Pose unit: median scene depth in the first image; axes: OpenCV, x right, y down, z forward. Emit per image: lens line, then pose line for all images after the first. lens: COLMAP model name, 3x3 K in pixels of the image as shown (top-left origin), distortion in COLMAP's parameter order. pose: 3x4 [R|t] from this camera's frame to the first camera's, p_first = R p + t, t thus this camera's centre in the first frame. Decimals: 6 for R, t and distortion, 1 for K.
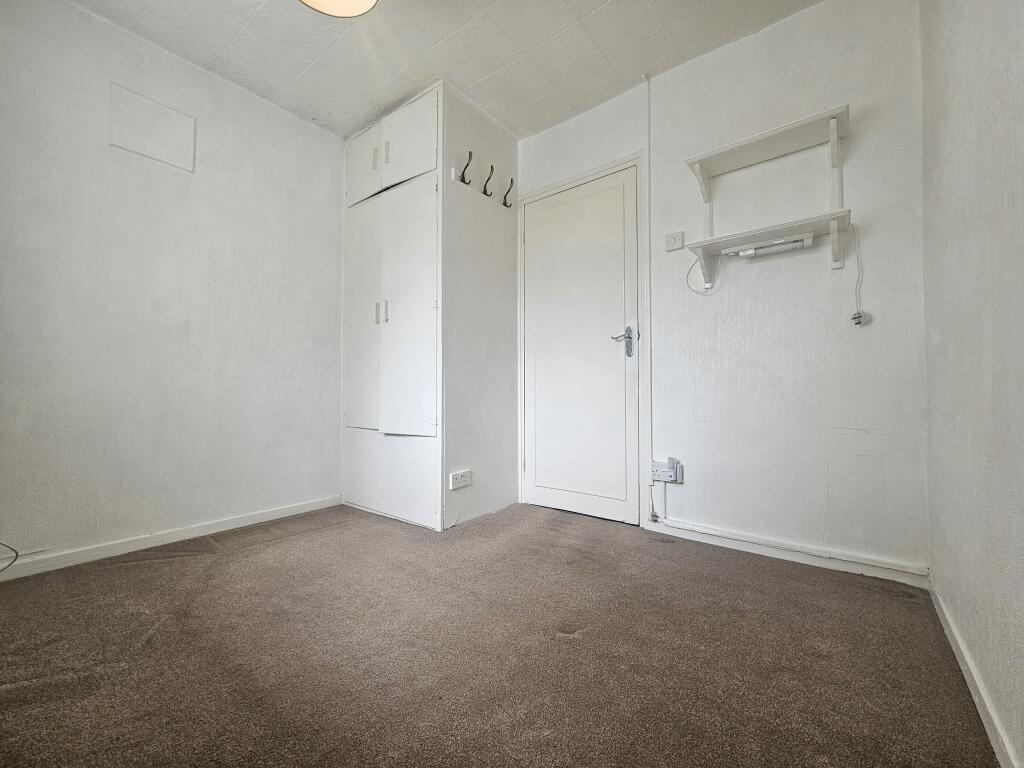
lens RADIAL K [[427.6, 0, 510.3], [0, 427.6, 379.7], [0, 0, 1]] dist [-0.002240, 0.000556]
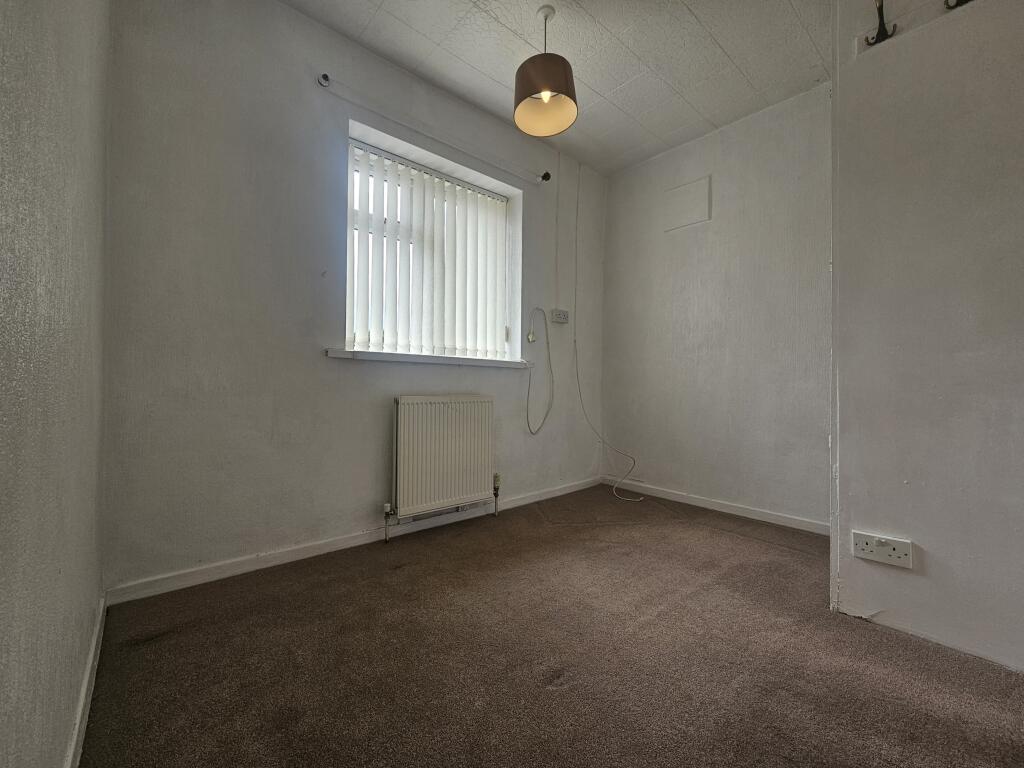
lens RADIAL K [[427.6, 0, 510.3], [0, 427.6, 379.7], [0, 0, 1]] dist [-0.002240, 0.000556]
pose [[-0.207551, -0.019575, -0.978028, 0.581299], [0.008760, 0.999722, -0.021868, 0.011045], [0.978185, -0.013106, -0.207322, 0.647642]]
